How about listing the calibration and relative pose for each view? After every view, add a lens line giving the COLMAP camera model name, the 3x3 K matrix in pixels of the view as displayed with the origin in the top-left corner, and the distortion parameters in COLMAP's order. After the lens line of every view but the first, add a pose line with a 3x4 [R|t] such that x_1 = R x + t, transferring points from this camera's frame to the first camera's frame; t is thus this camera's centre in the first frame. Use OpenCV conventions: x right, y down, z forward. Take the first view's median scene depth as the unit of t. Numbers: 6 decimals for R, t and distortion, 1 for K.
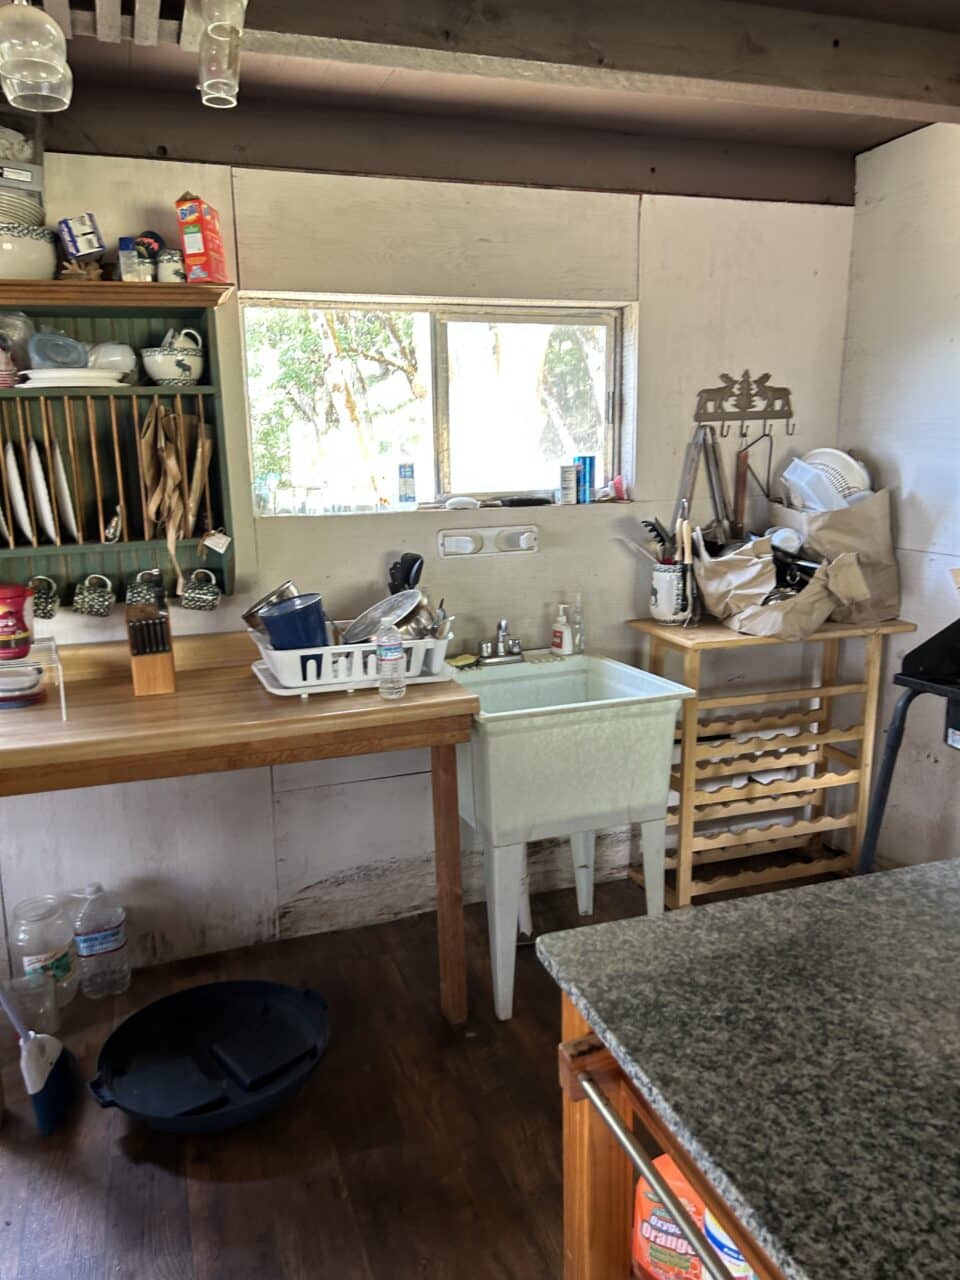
lens RADIAL K [[954.0, 0, 486.0], [0, 954.0, 649.0], [0, 0, 1]] dist [0.008031, -0.008754]
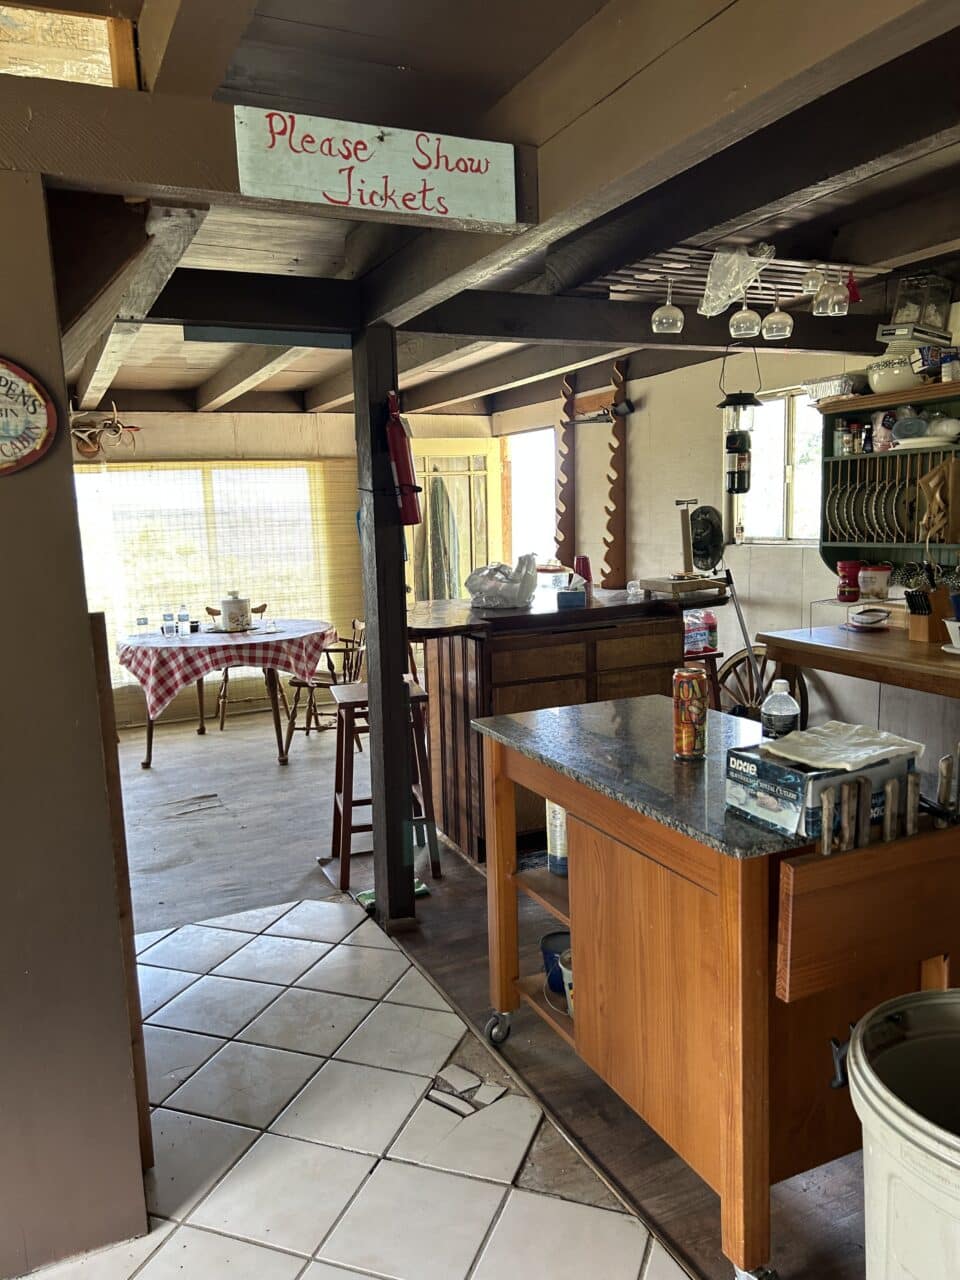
lens RADIAL K [[954.0, 0, 486.0], [0, 954.0, 649.0], [0, 0, 1]] dist [0.008031, -0.008754]
pose [[0.106902, 0.164721, -0.980530, 1.183576], [-0.187817, 0.971772, 0.142773, -0.031332], [0.976369, 0.168897, 0.134822, 0.103576]]
